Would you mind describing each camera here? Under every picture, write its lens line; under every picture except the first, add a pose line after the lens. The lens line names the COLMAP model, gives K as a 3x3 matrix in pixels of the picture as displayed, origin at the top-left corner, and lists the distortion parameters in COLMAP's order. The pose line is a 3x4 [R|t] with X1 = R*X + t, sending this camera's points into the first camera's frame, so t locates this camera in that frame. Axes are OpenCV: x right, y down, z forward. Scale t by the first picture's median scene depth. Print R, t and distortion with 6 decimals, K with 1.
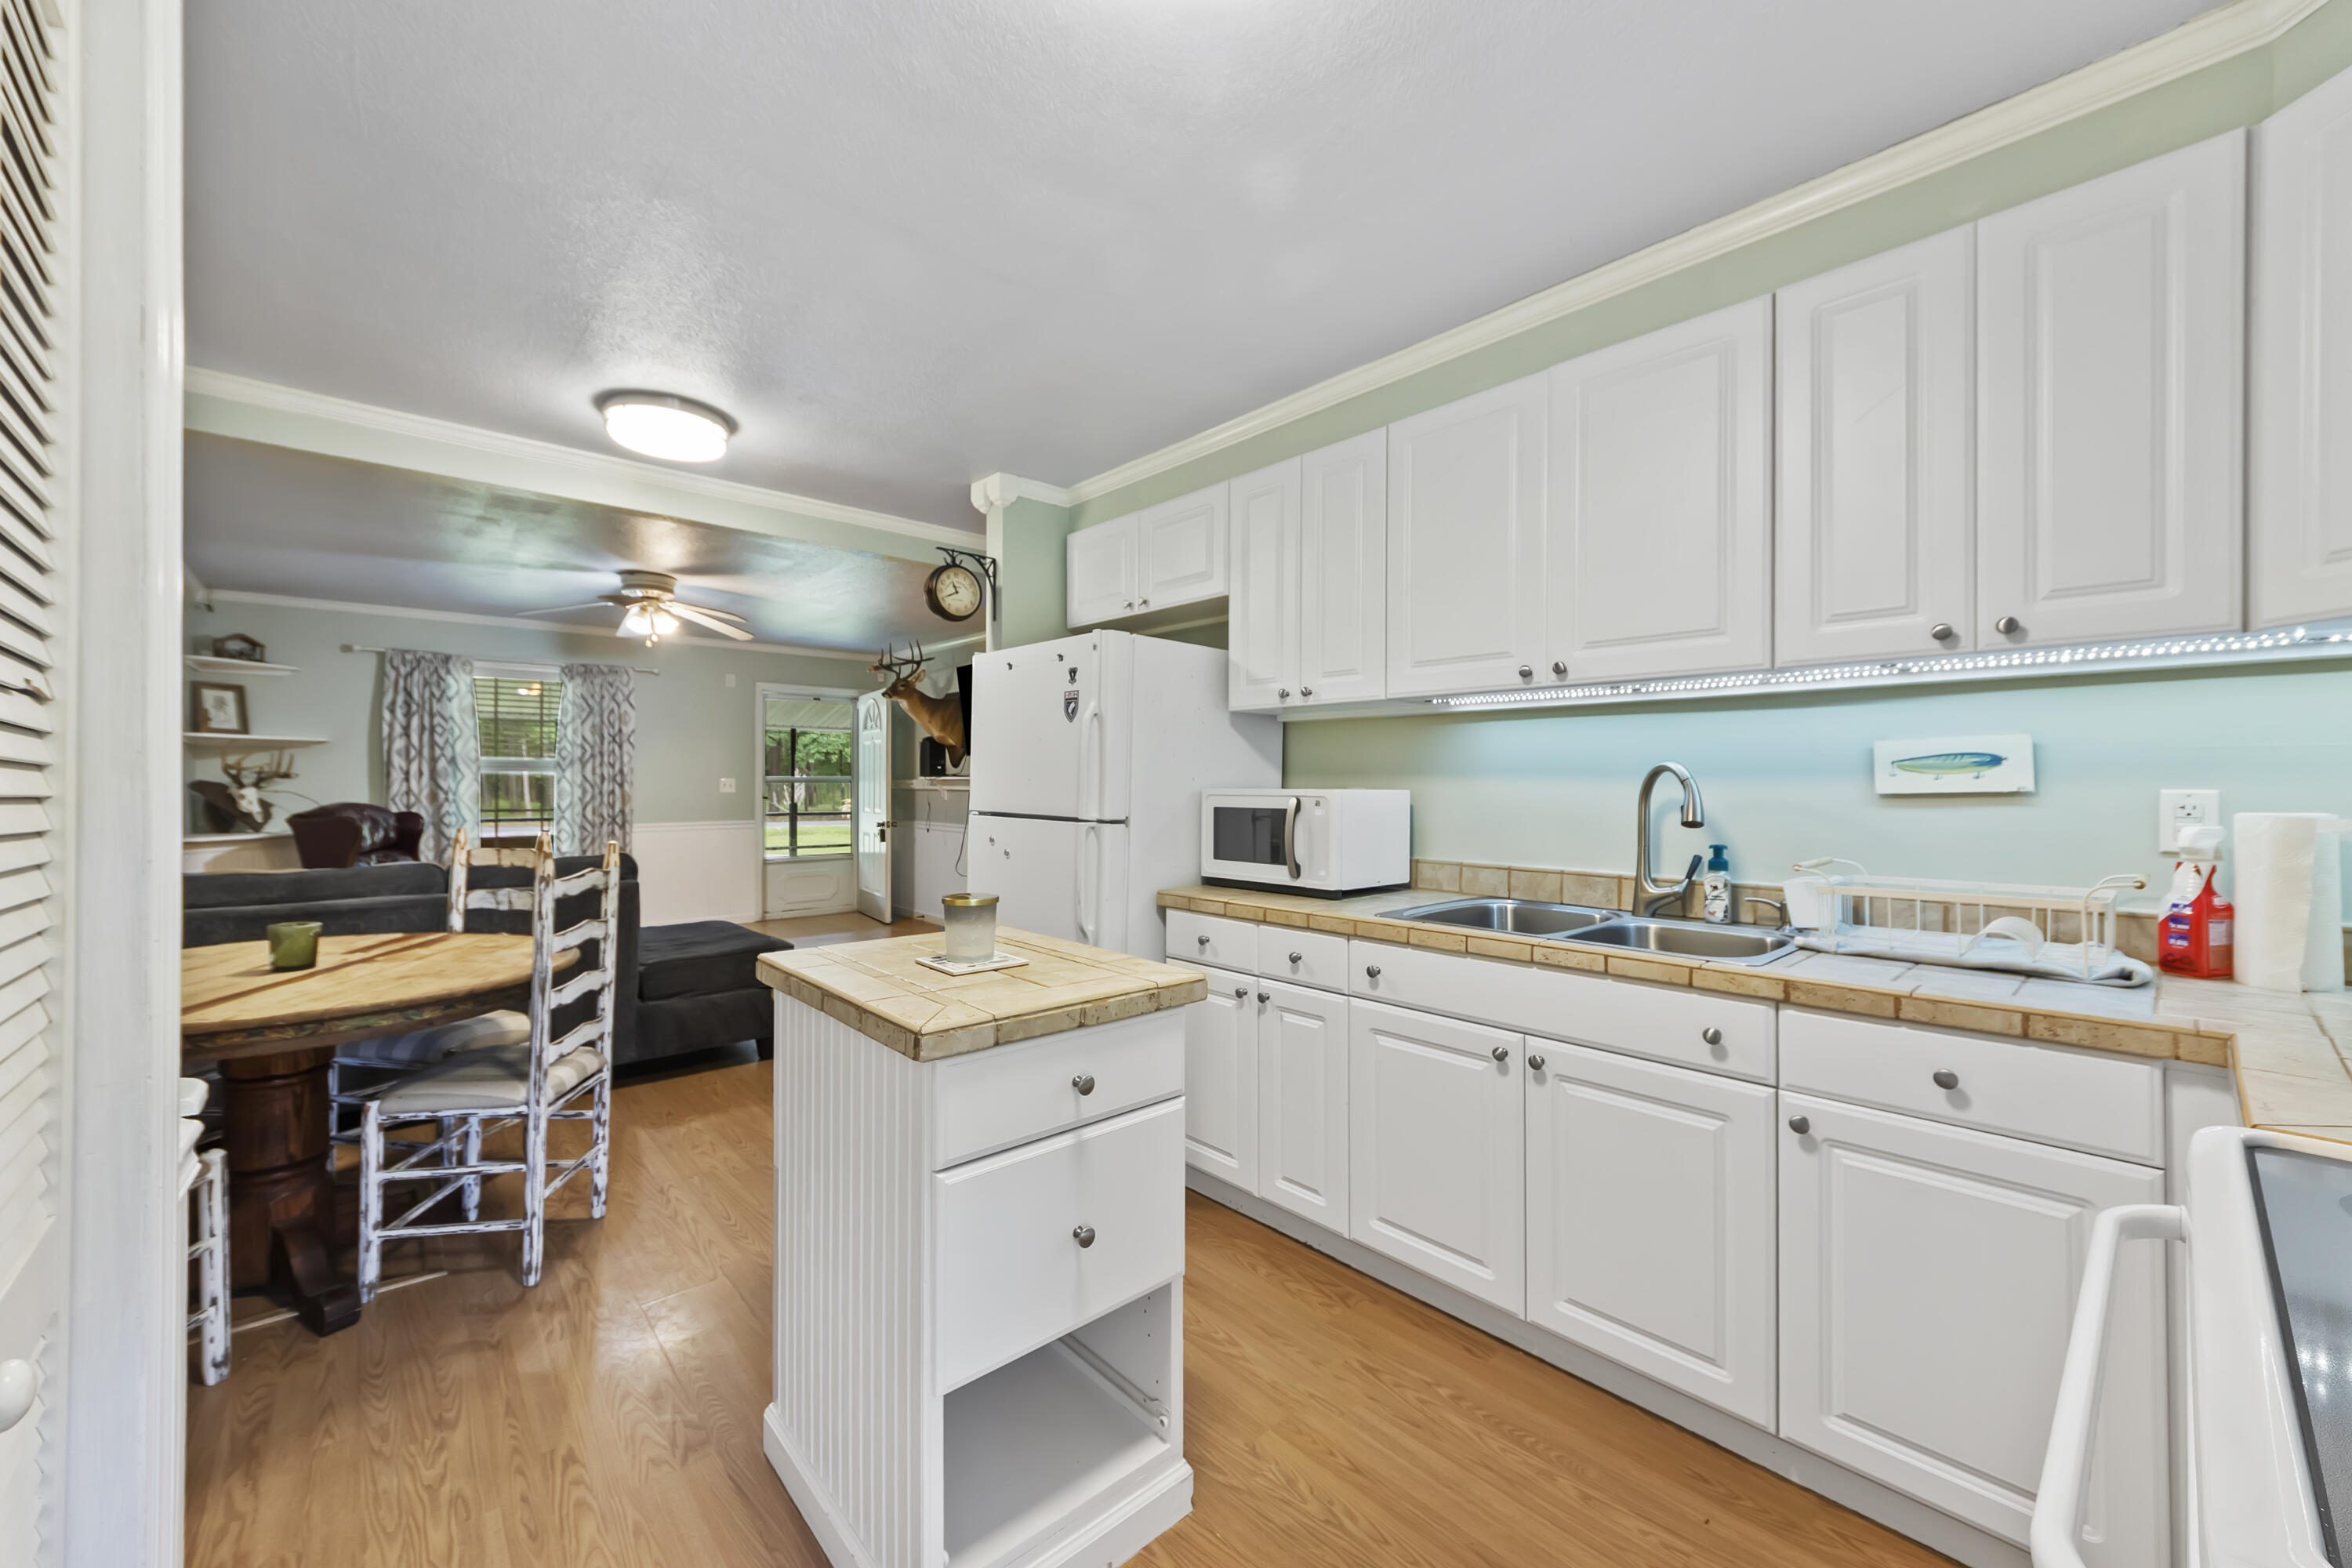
lens RADIAL K [[903.3, 0, 1169.8], [0, 903.3, 776.3], [0, 0, 1]] dist [-0.001023, 0.001908]
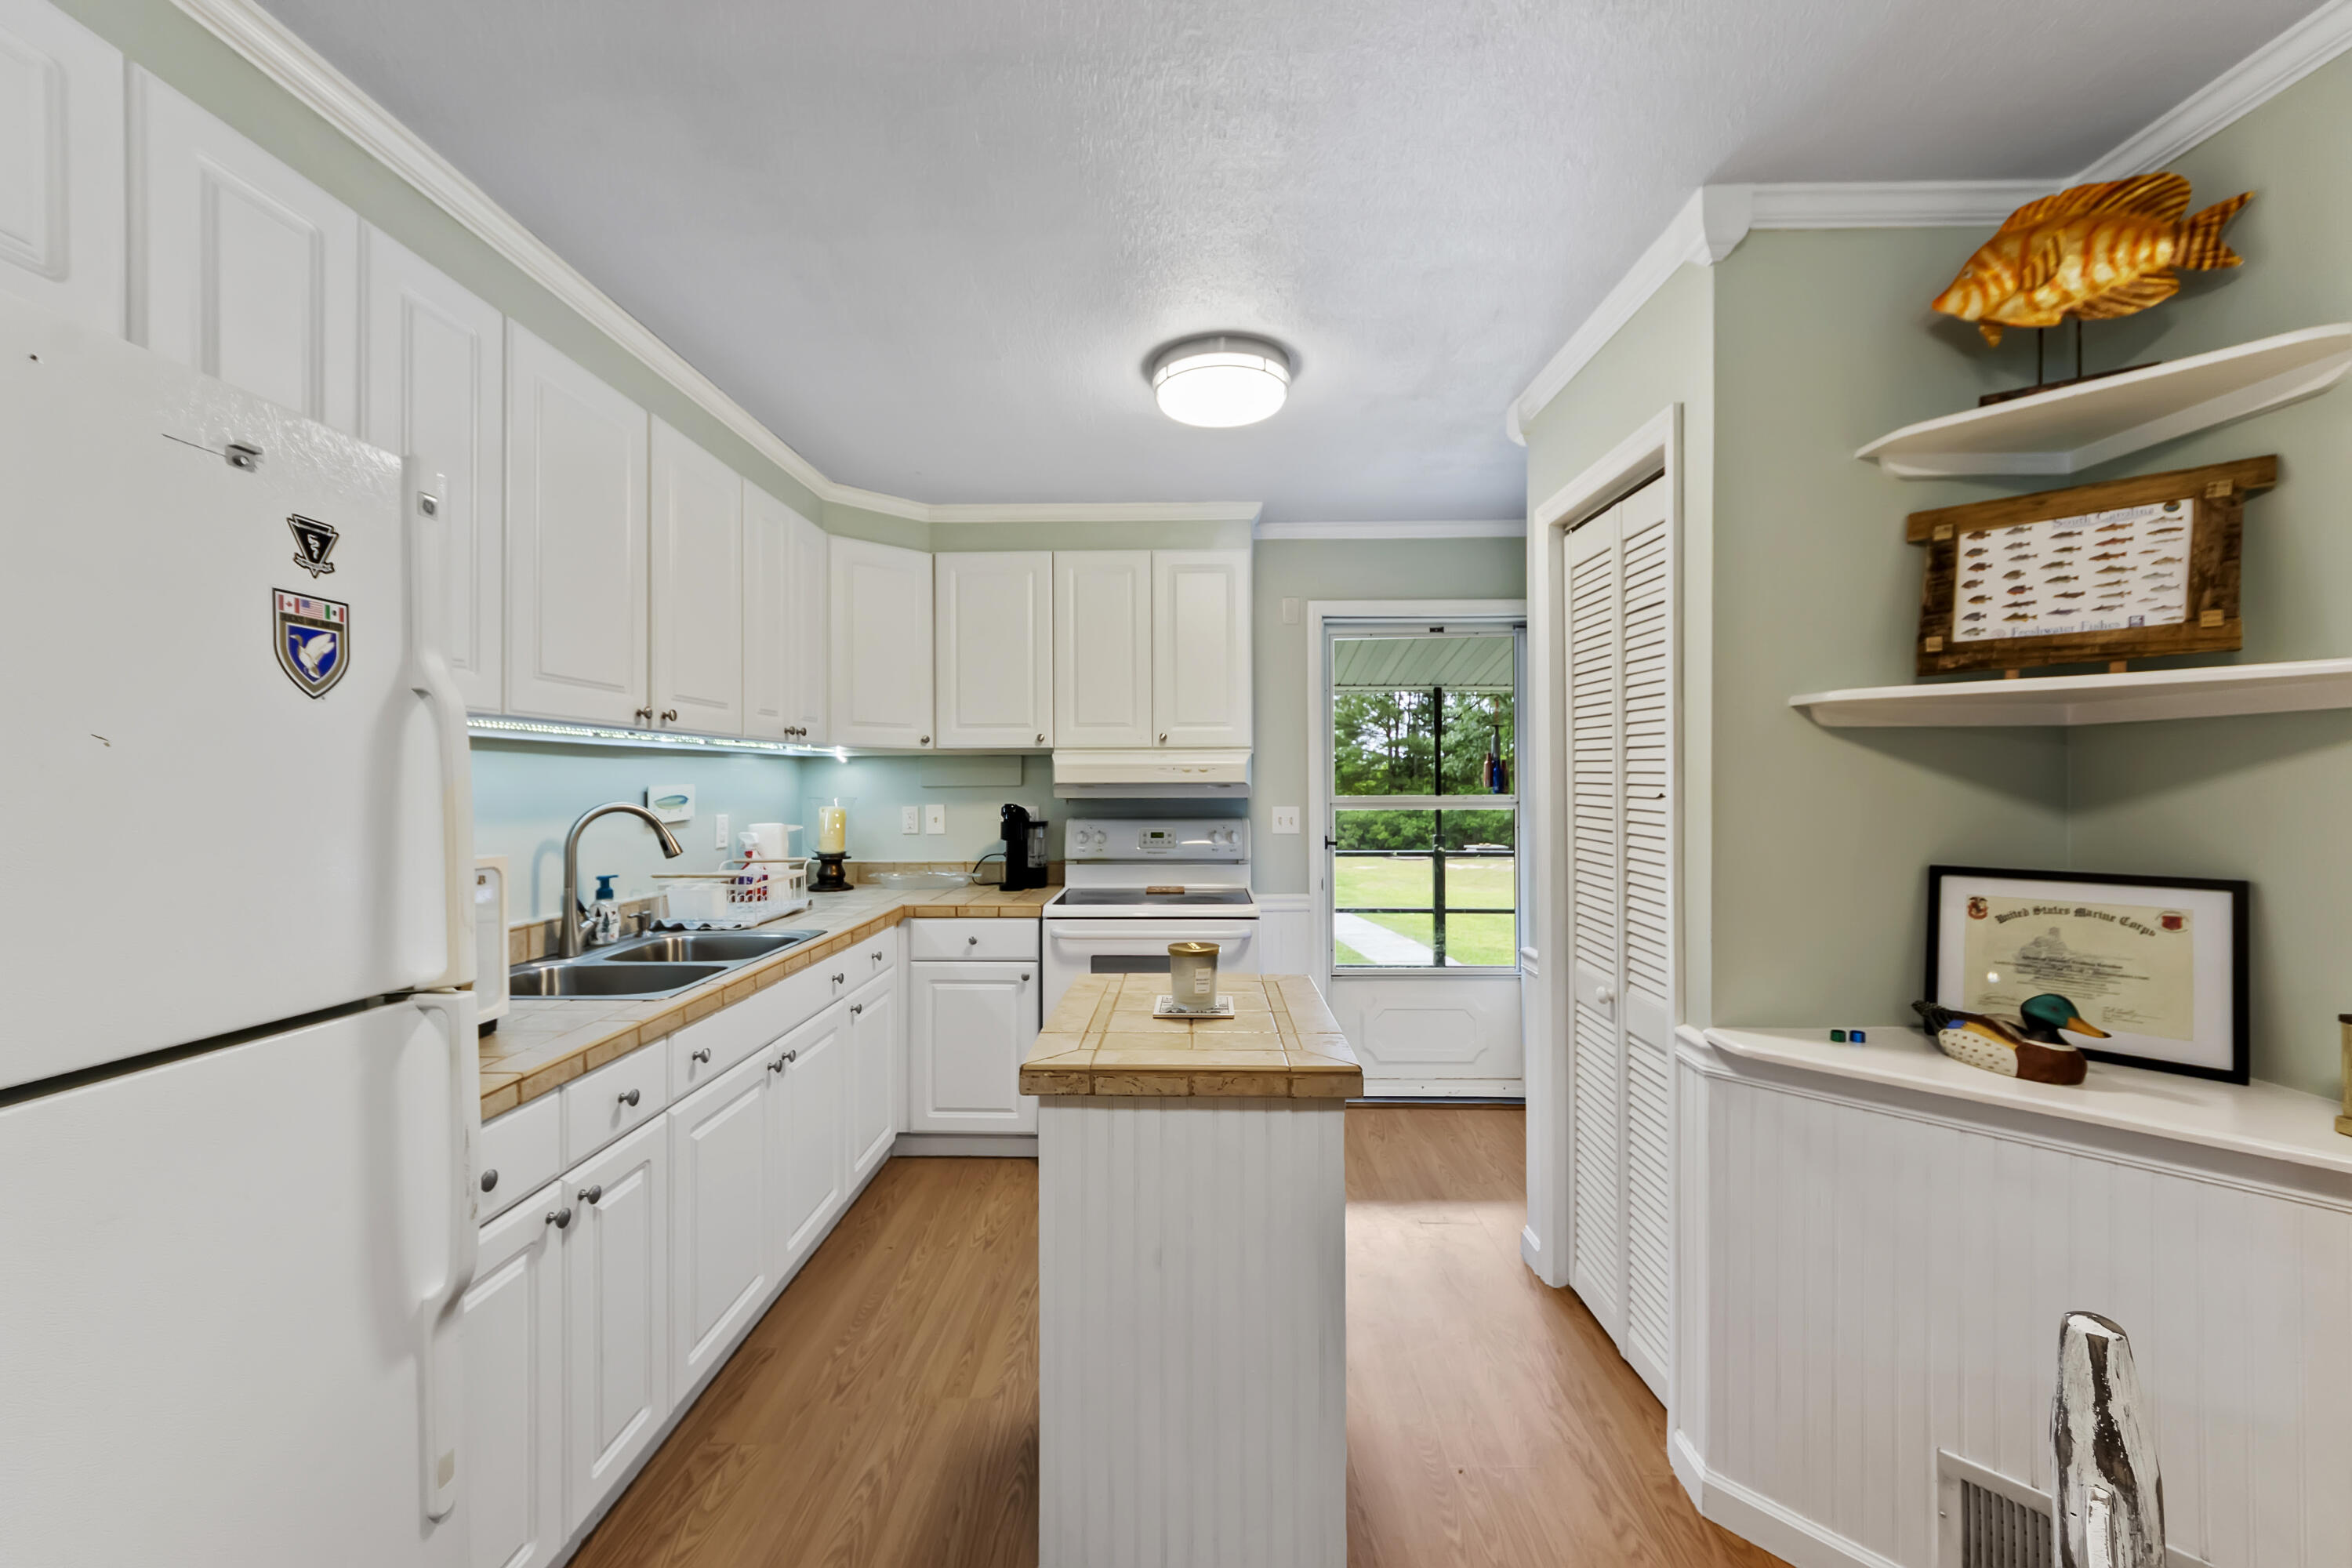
lens RADIAL K [[903.3, 0, 1188.1], [0, 903.3, 776.8], [0, 0, 1]] dist [-0.001023, 0.001908]
pose [[-0.739065, 0.002208, 0.673631, -0.536441], [-0.003520, 0.999968, -0.007140, -0.032636], [-0.673625, -0.007648, -0.739034, 1.033358]]
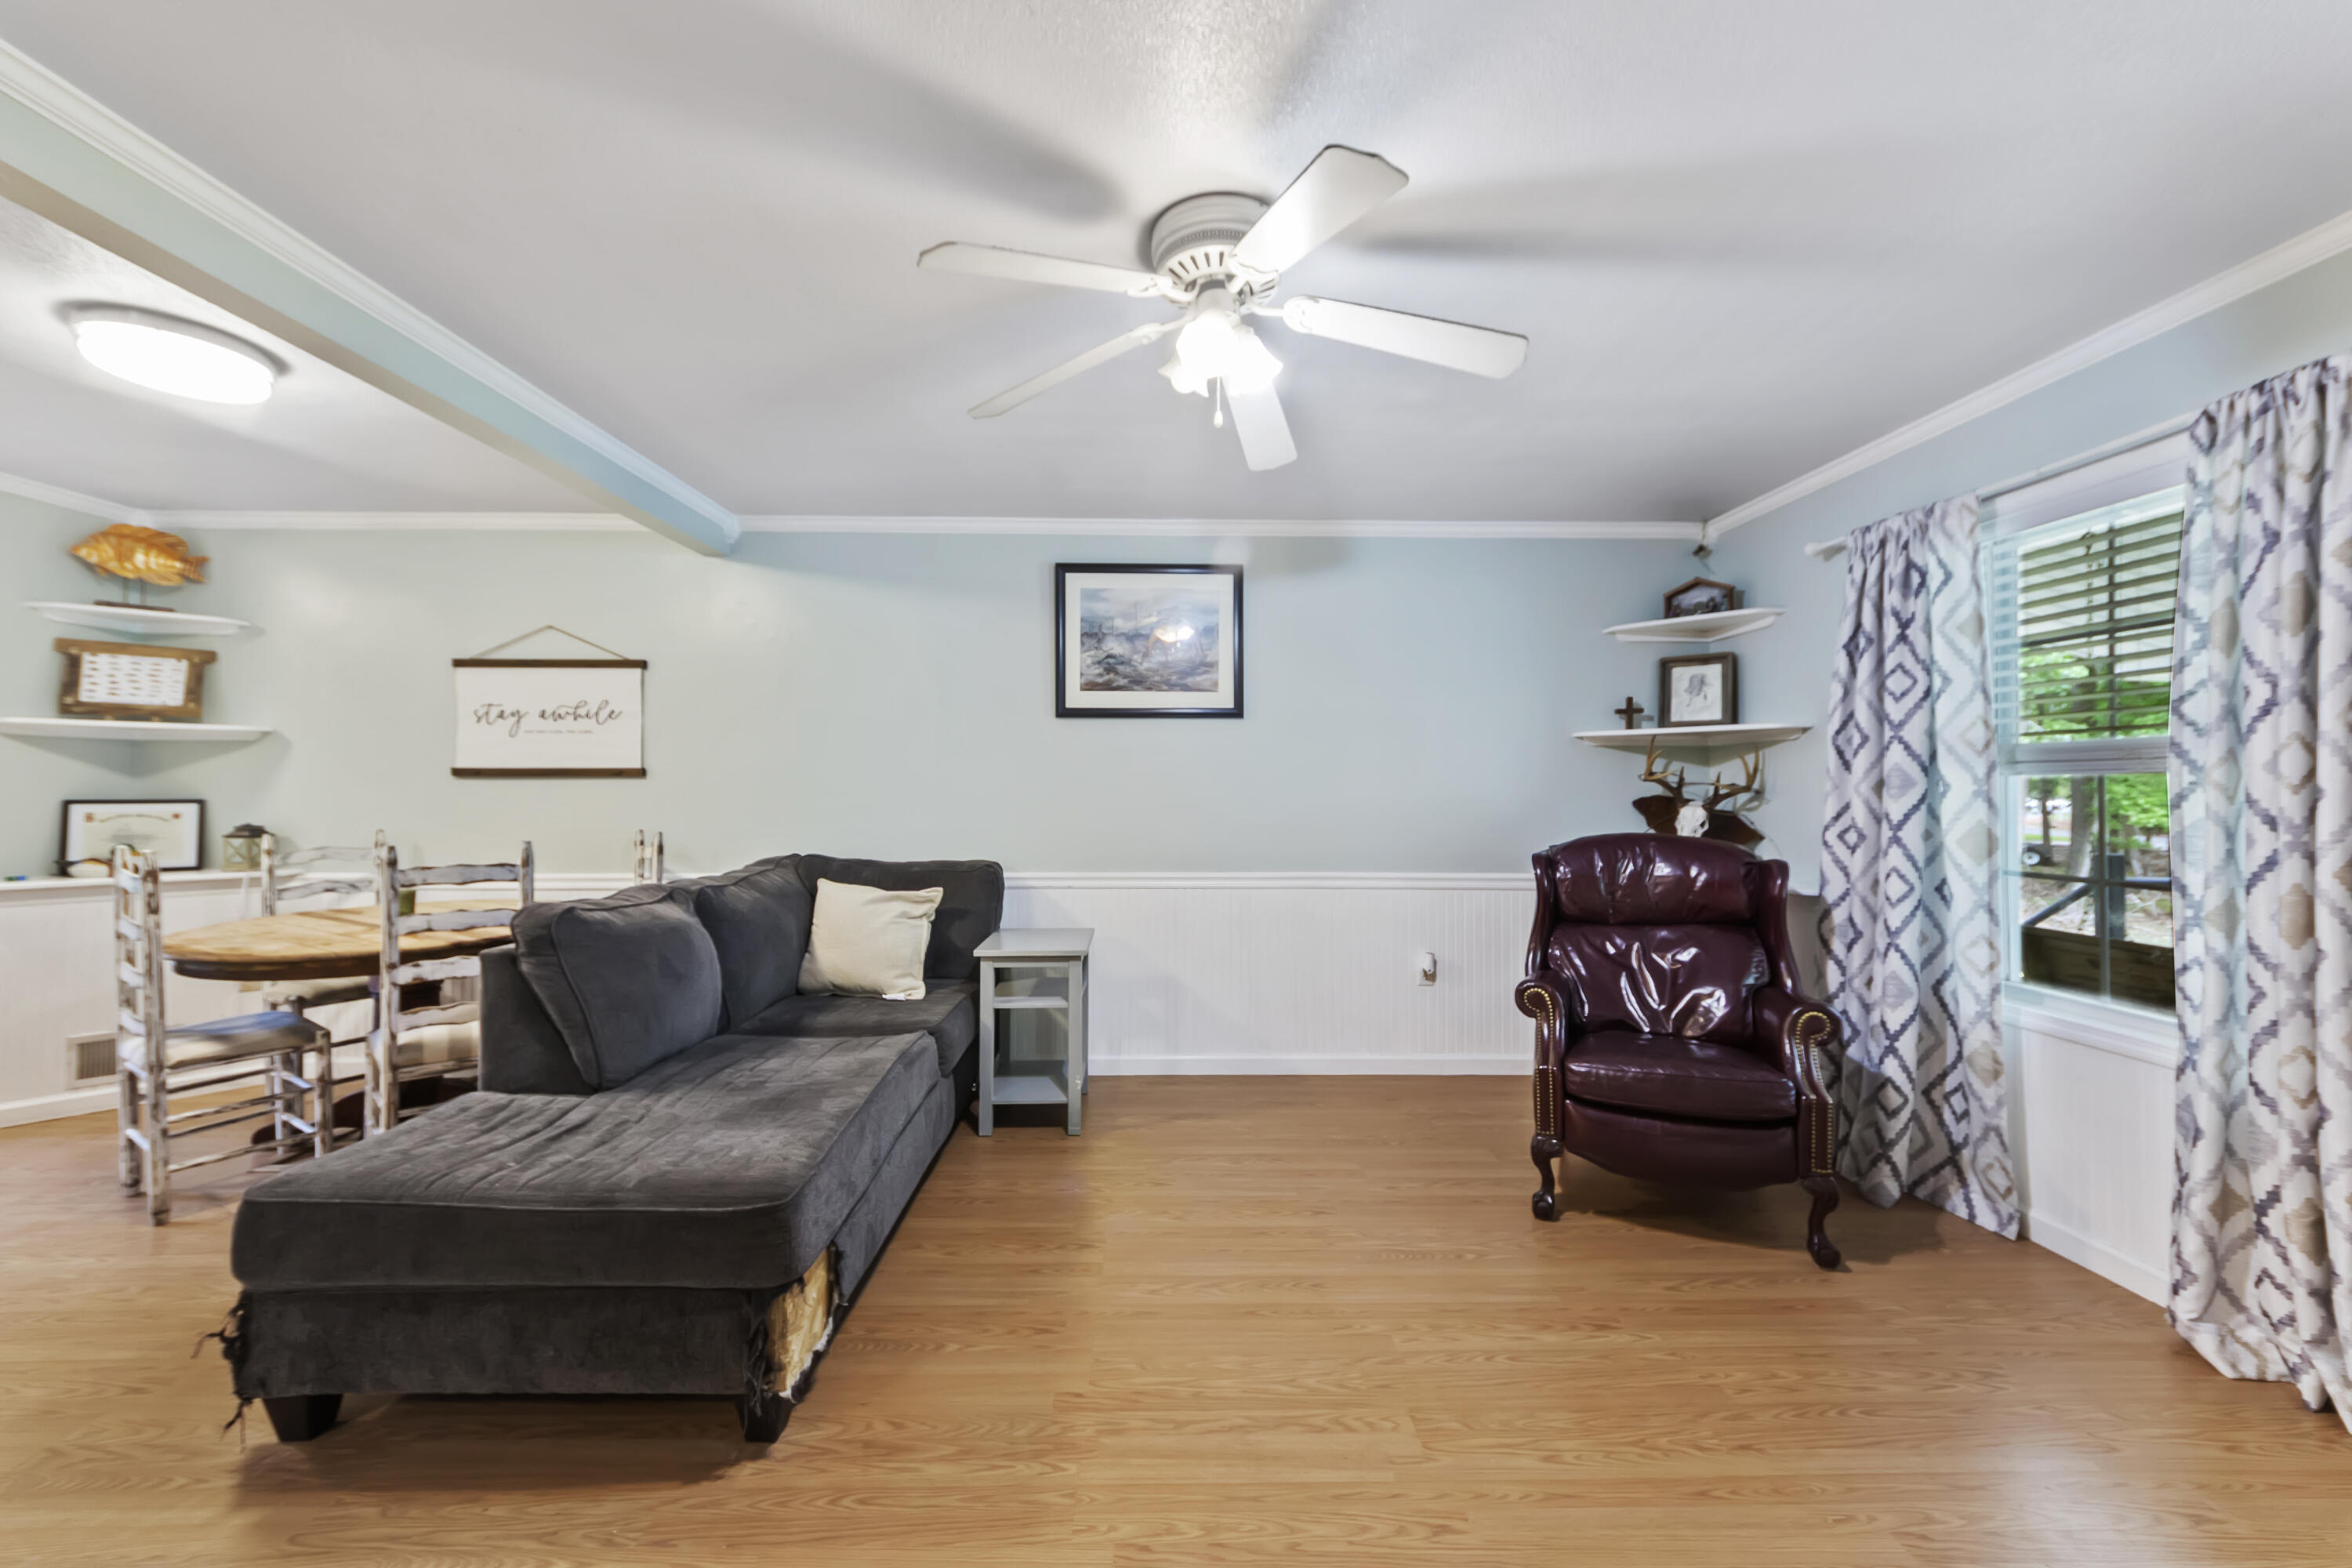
lens RADIAL K [[903.3, 0, 1175.8], [0, 903.3, 779.9], [0, 0, 1]] dist [-0.001023, 0.001908]
pose [[-0.643306, -0.012278, -0.765511, -0.527618], [-0.000039, 0.999872, -0.016004, 0.010569], [0.765609, -0.010266, -0.643224, 2.311754]]
